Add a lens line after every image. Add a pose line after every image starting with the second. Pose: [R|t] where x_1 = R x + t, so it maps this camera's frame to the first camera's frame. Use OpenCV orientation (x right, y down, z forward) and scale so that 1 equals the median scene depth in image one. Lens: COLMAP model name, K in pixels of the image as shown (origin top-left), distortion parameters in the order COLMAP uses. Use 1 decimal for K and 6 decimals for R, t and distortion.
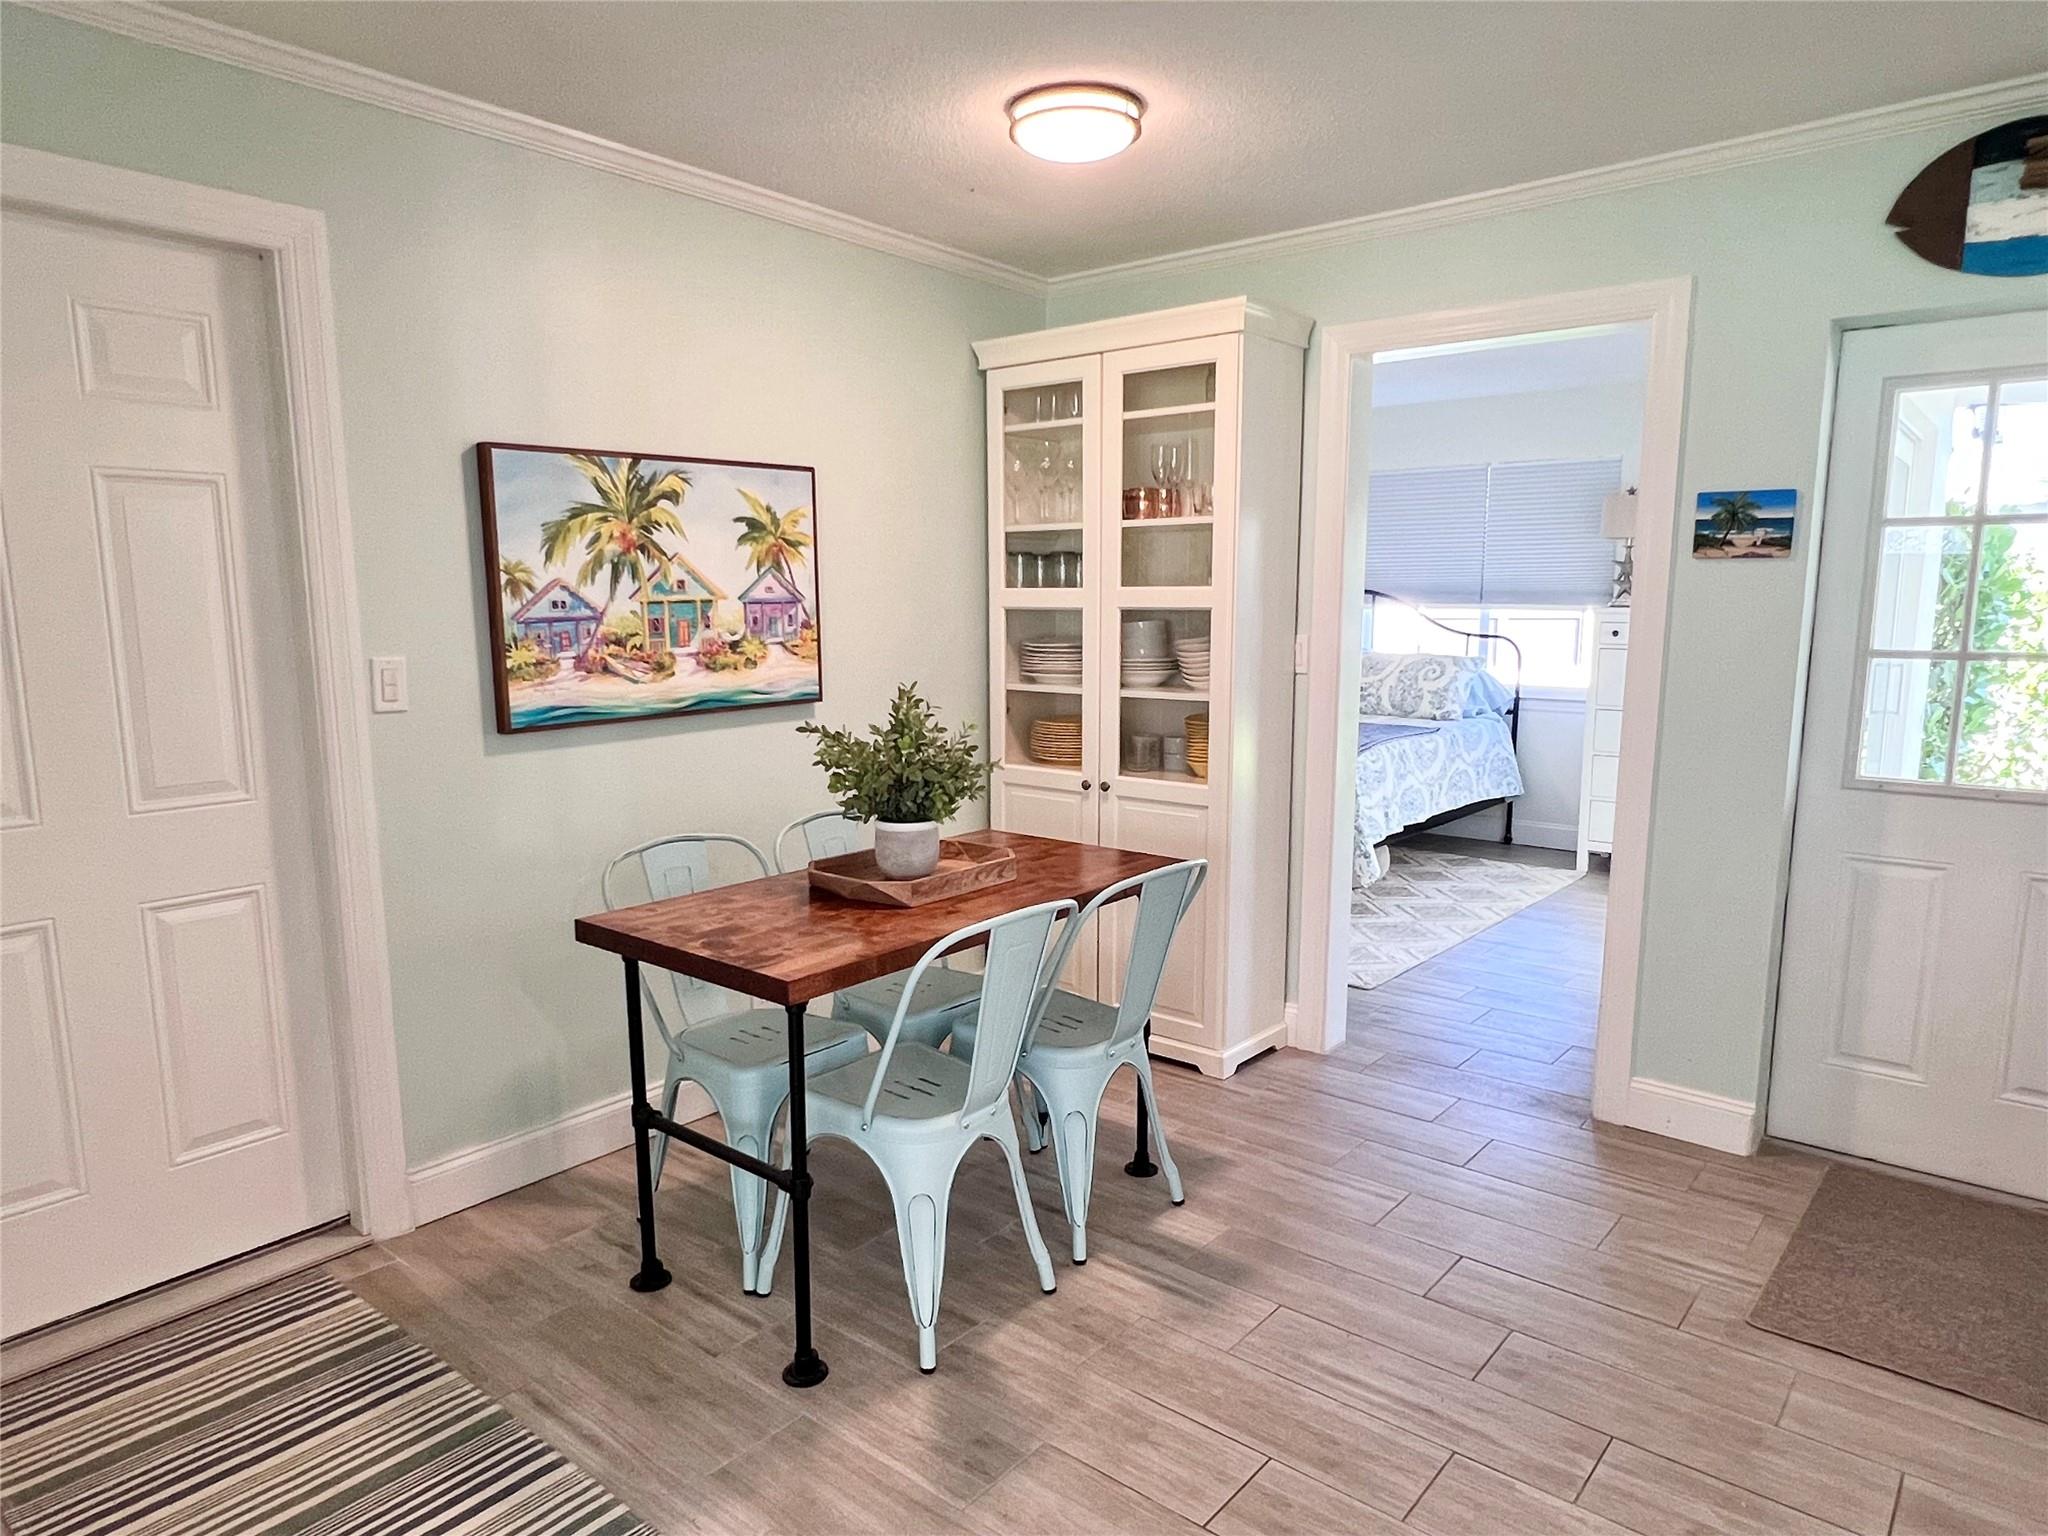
lens RADIAL K [[1287.6, 0, 1015.7], [0, 1287.6, 789.7], [0, 0, 1]] dist [0.001736, -0.001315]
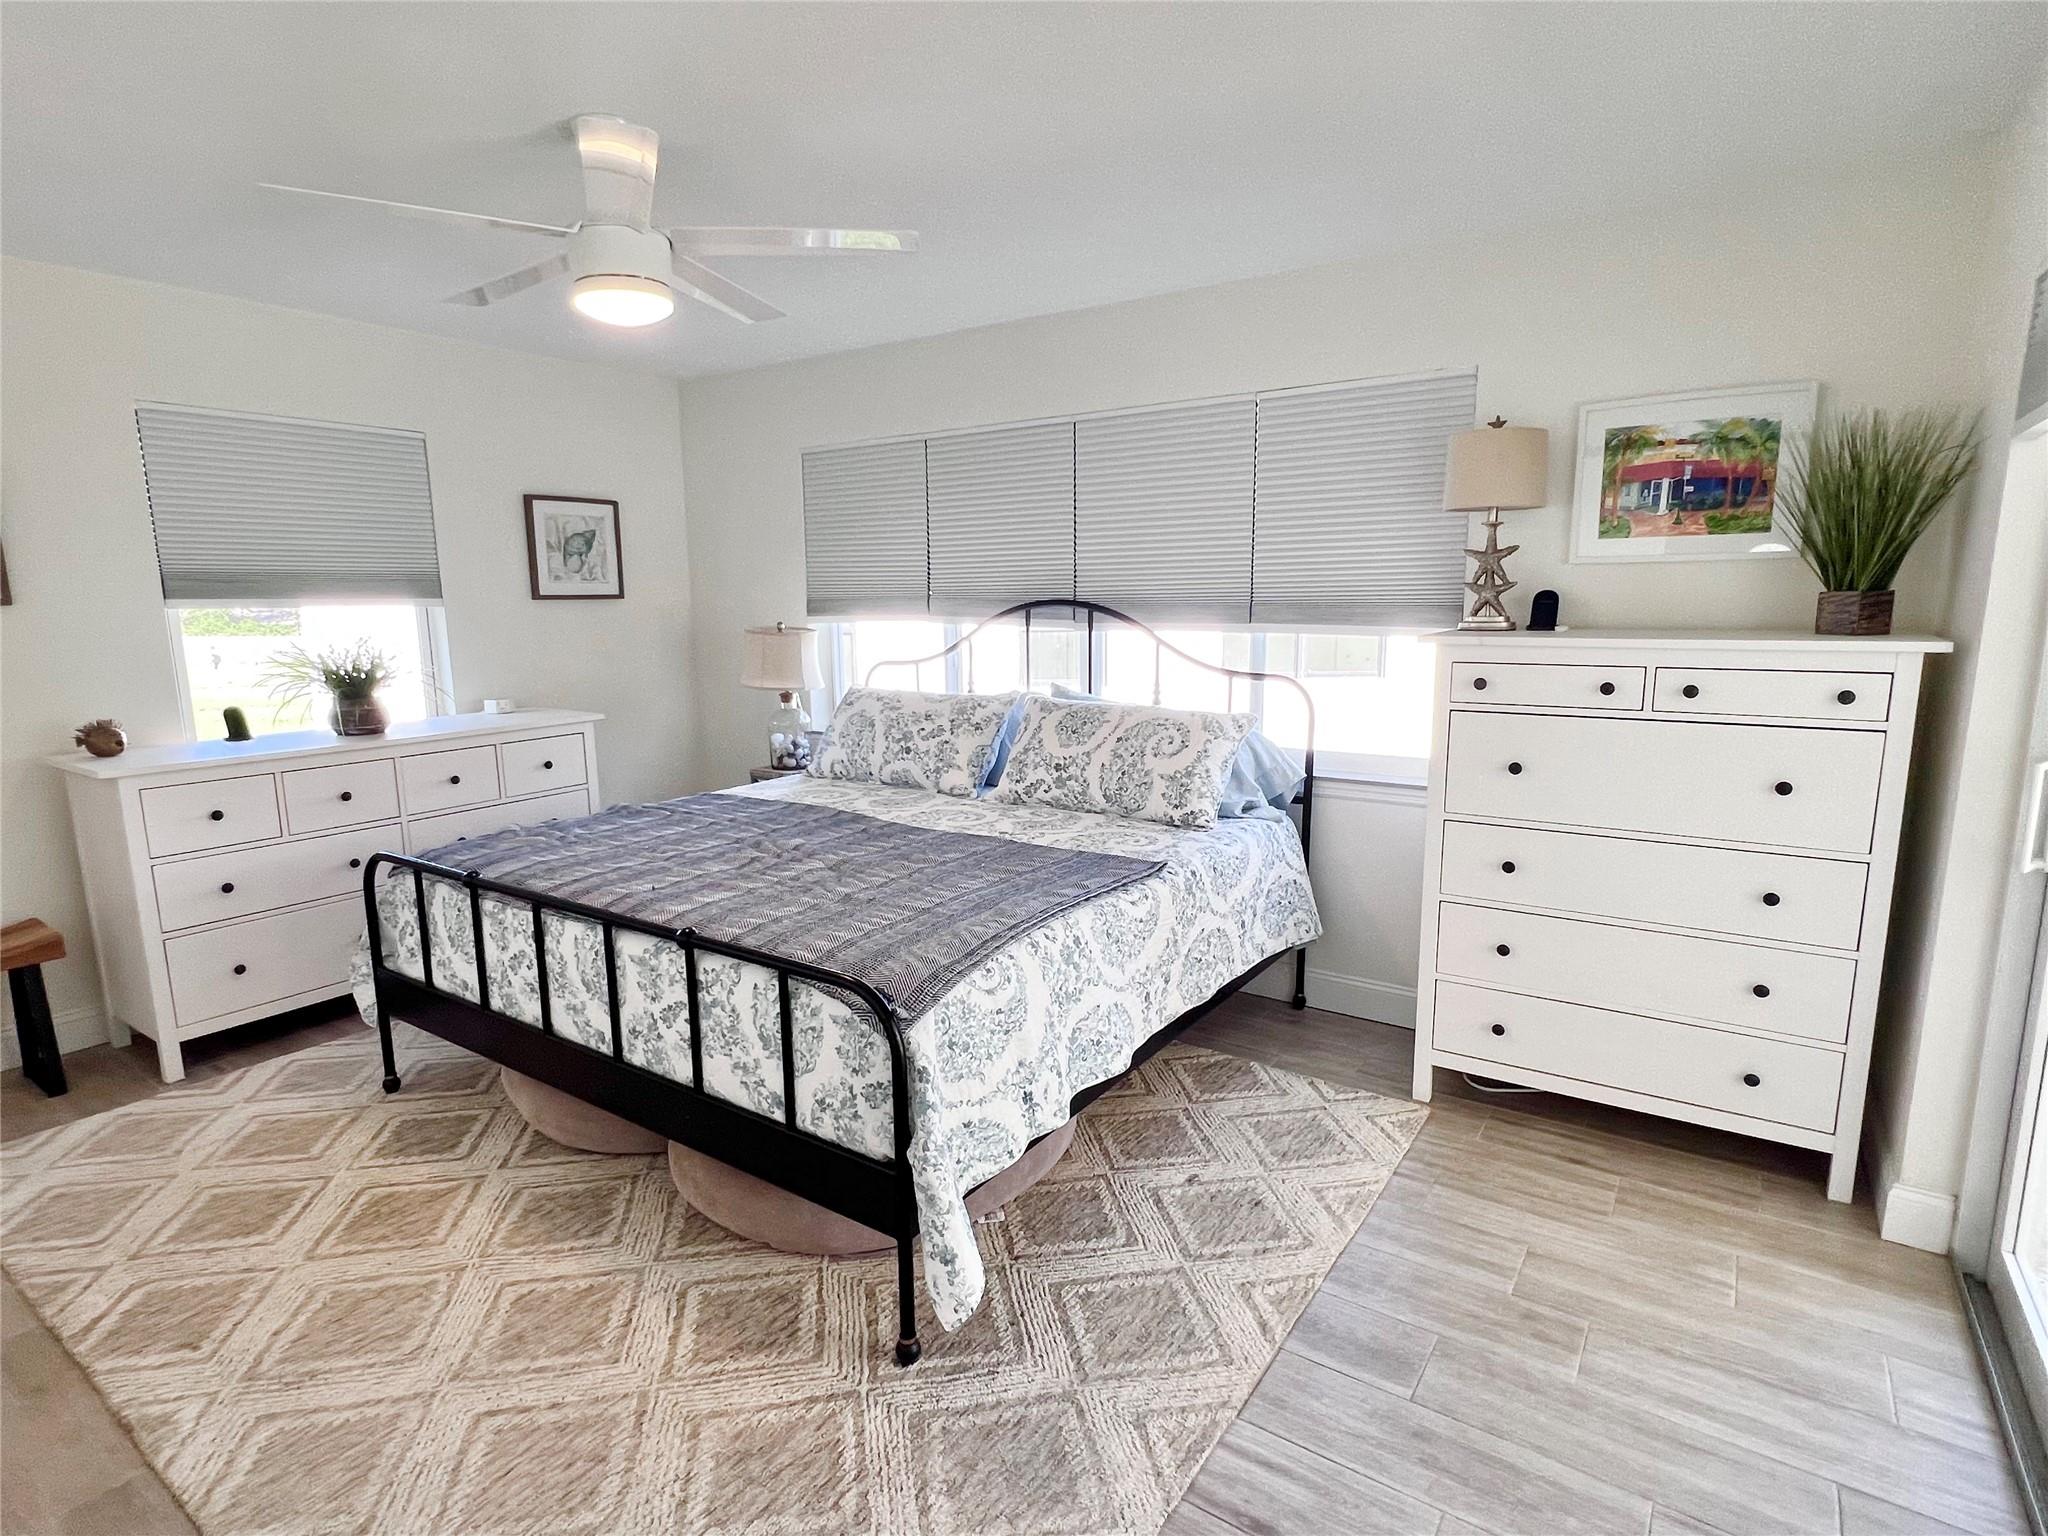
lens RADIAL K [[1042.1, 0, 1023.3], [0, 1042.1, 773.6], [0, 0, 1]] dist [-0.002152, -0.000348]
pose [[0.996026, -0.022100, 0.086283, 0.217285], [0.020710, 0.999641, 0.016980, -0.086811], [-0.086627, -0.015126, 0.996126, 0.533585]]
